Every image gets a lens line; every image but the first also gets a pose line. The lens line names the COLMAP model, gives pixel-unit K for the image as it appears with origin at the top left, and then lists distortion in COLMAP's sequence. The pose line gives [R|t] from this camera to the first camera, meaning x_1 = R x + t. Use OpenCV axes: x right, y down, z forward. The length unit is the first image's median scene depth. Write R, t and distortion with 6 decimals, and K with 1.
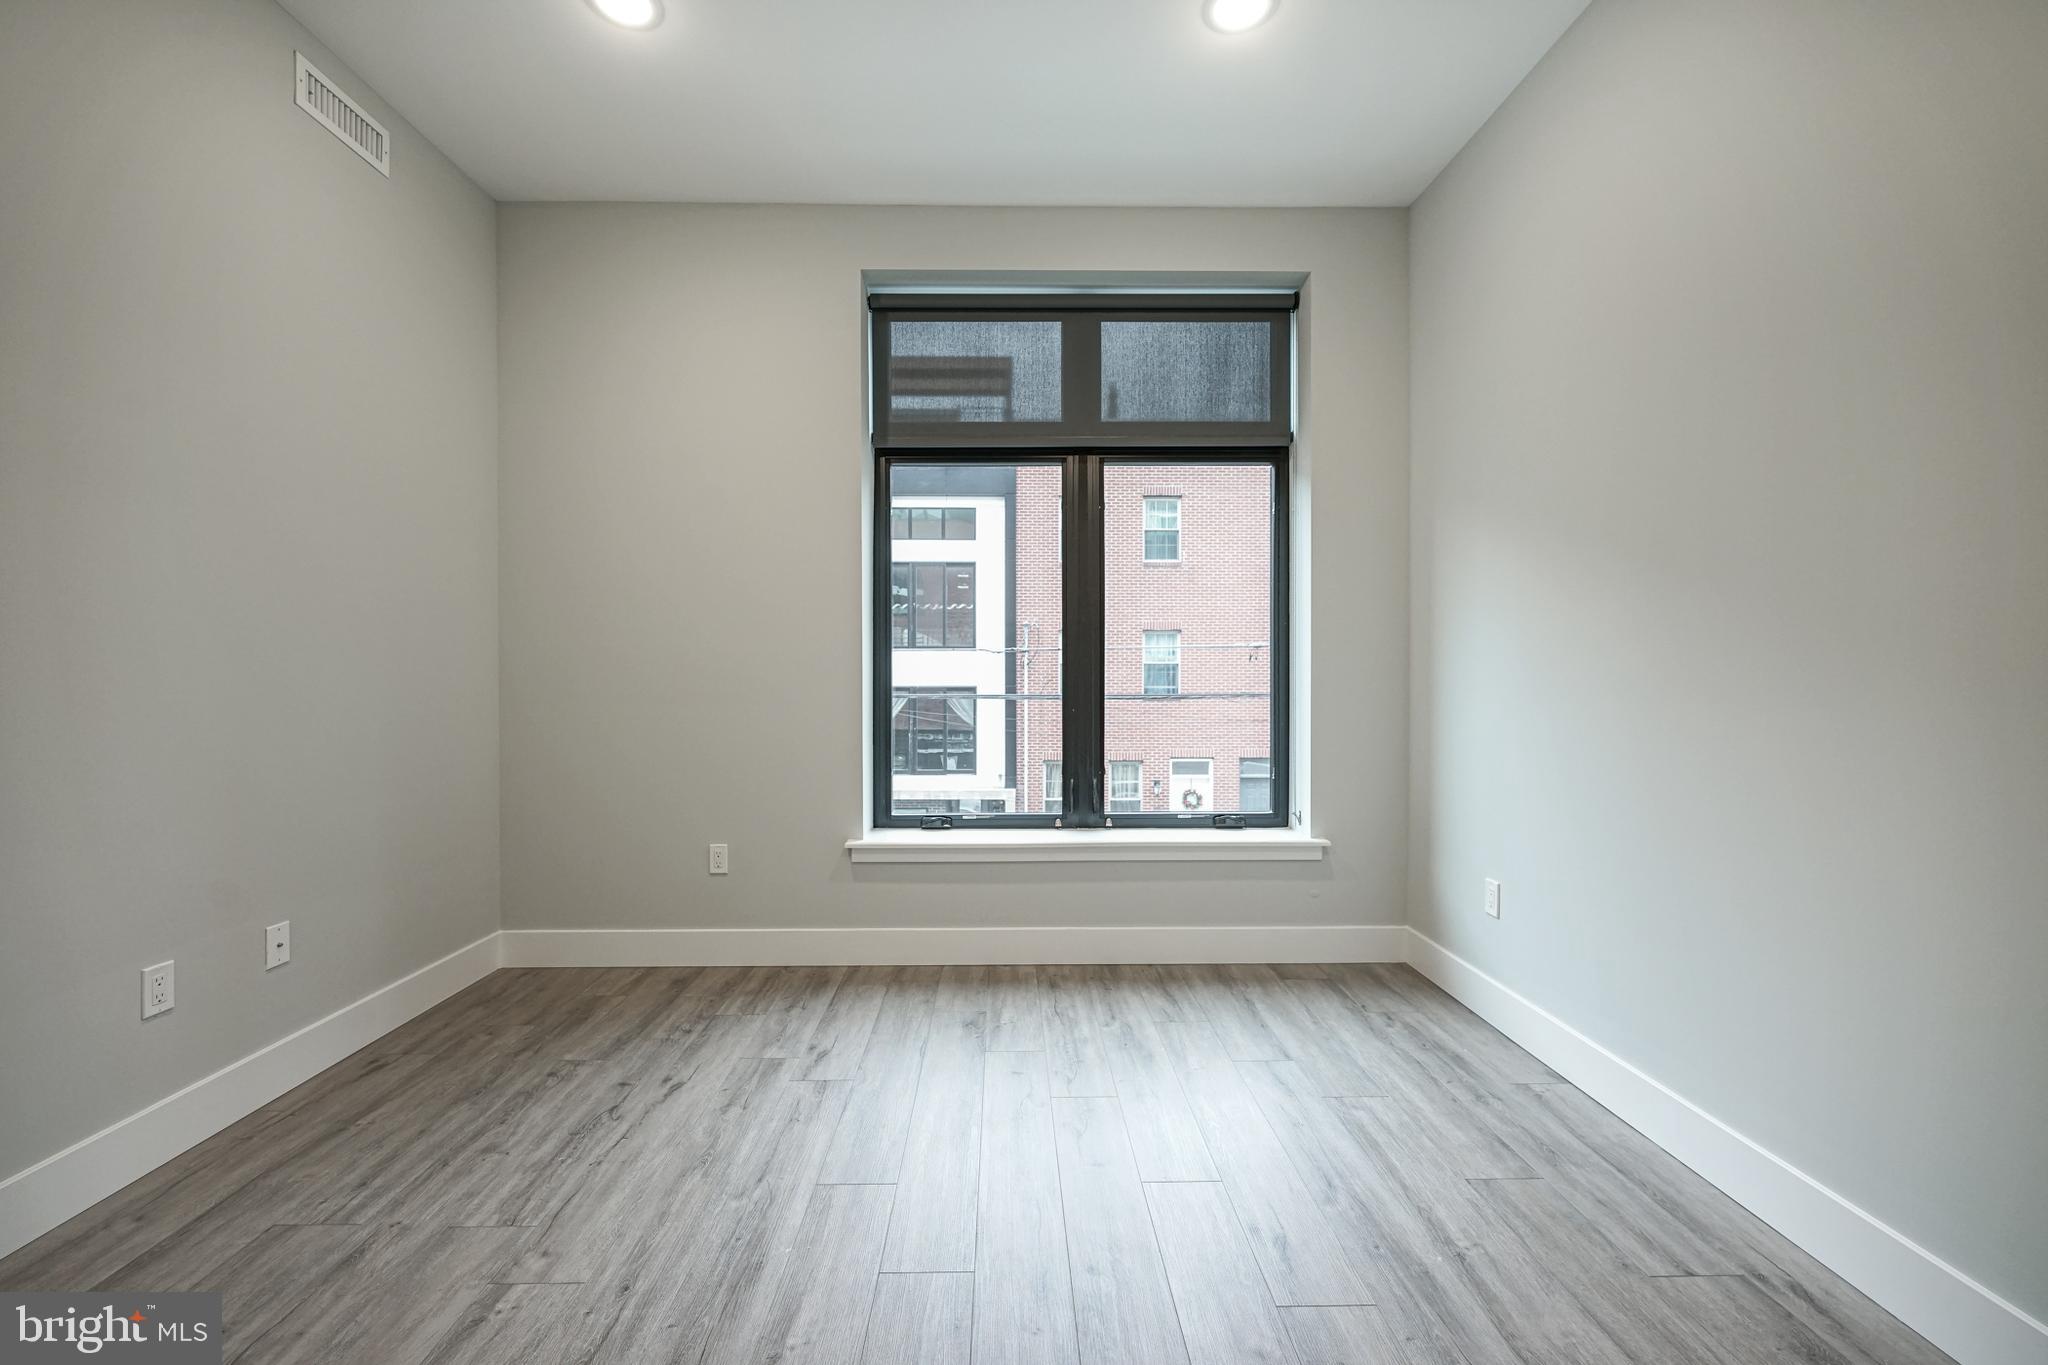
lens RADIAL K [[824.2, 0, 1010.6], [0, 824.2, 692.8], [0, 0, 1]] dist [-0.003047, 0.000595]
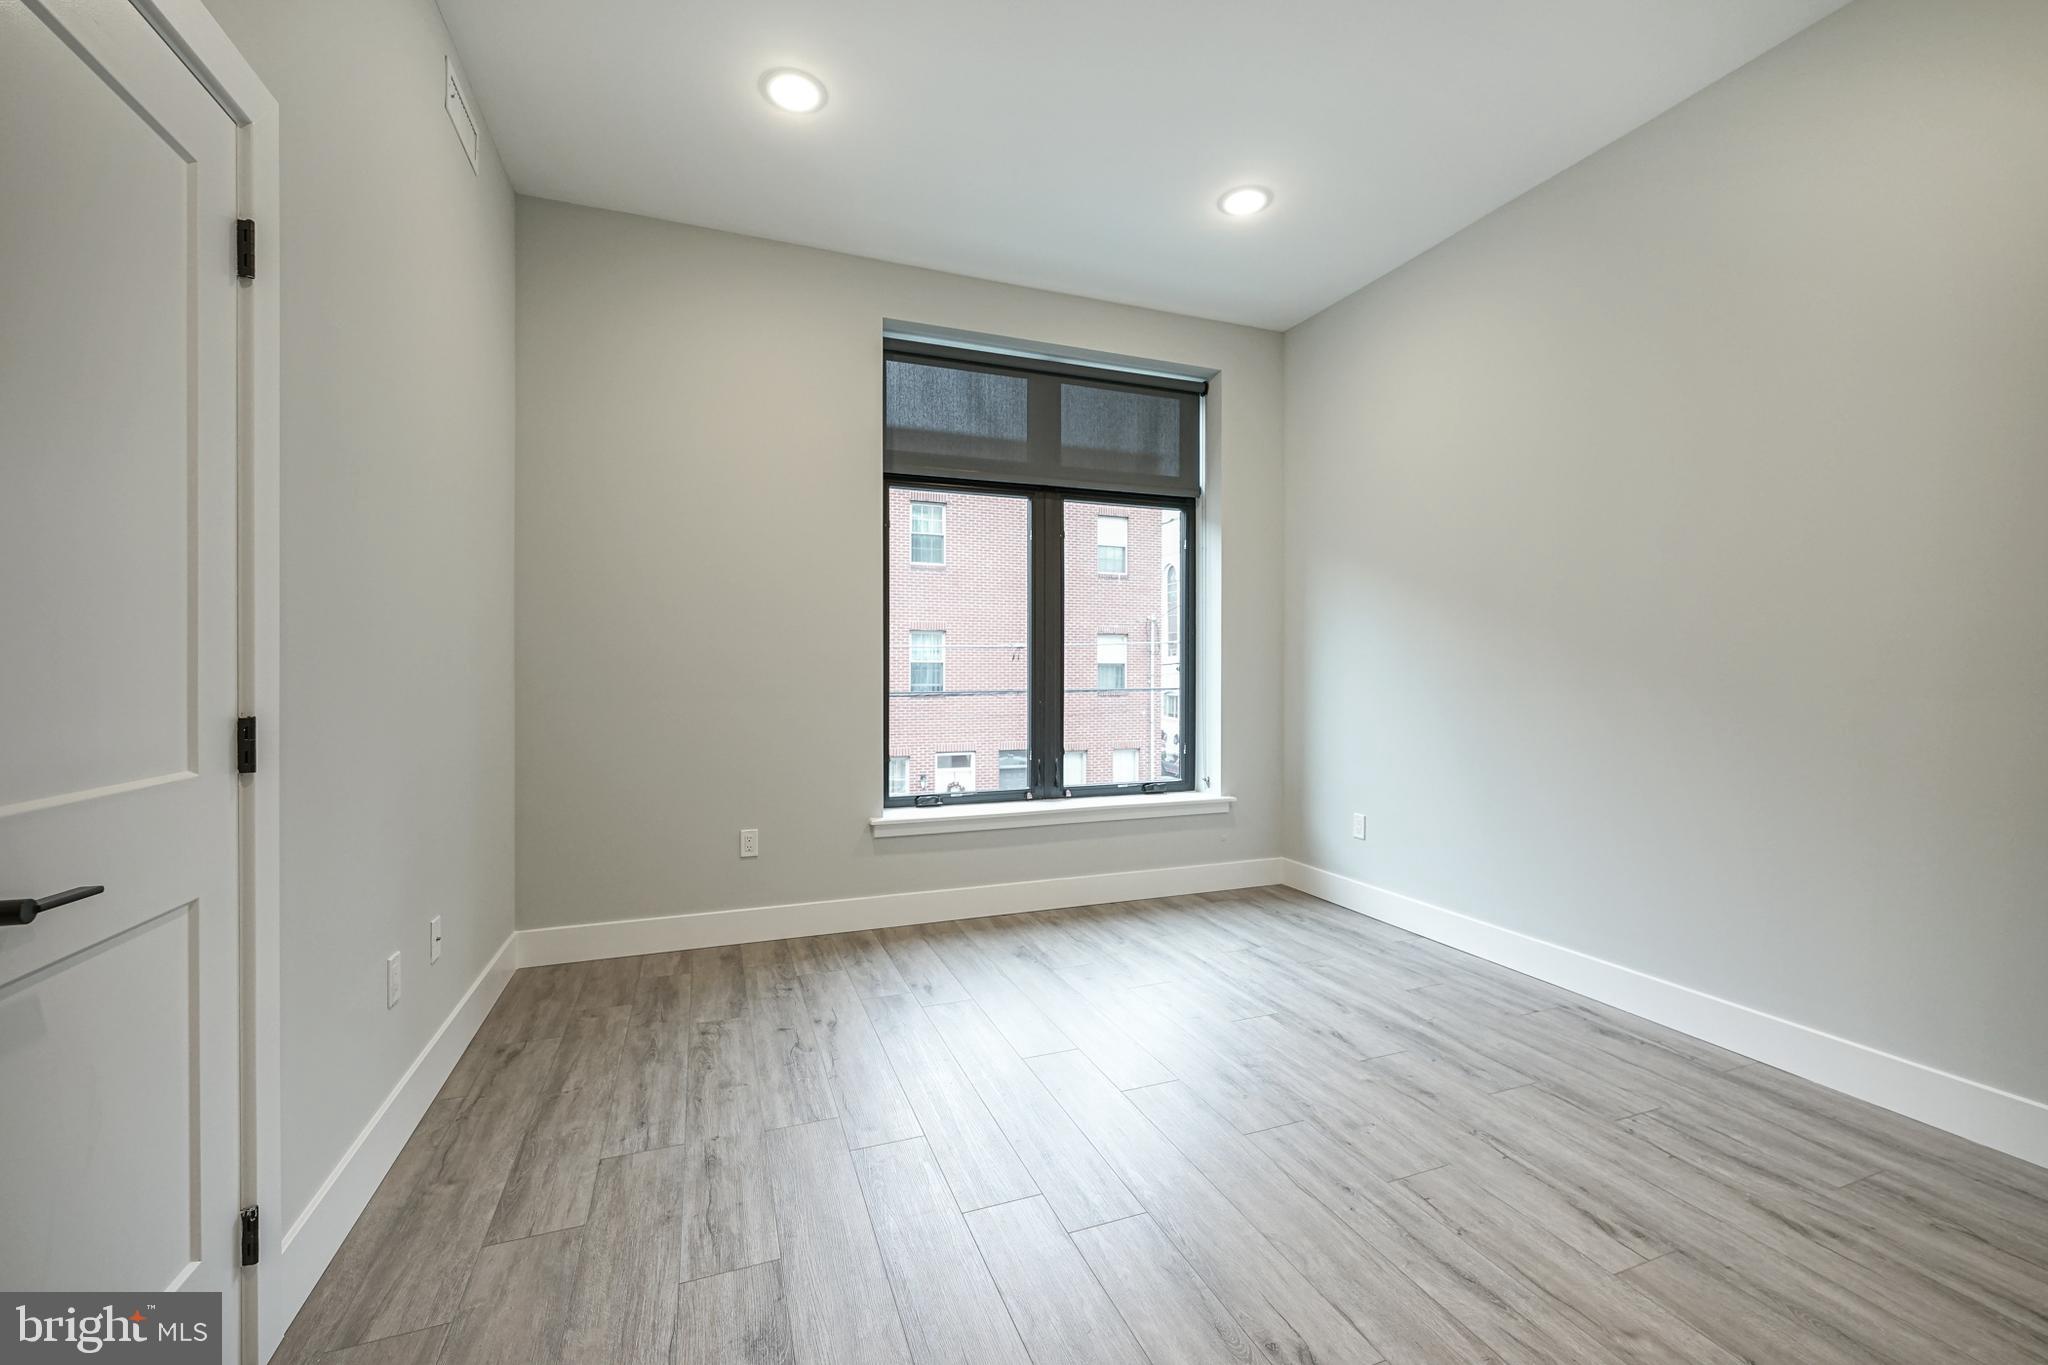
lens RADIAL K [[824.2, 0, 1022.9], [0, 824.2, 692.5], [0, 0, 1]] dist [-0.003047, 0.000595]
pose [[0.939646, -0.006875, 0.342080, -0.410209], [0.006317, 0.999976, 0.002743, 0.003793], [-0.342091, -0.000416, 0.939667, -0.145260]]
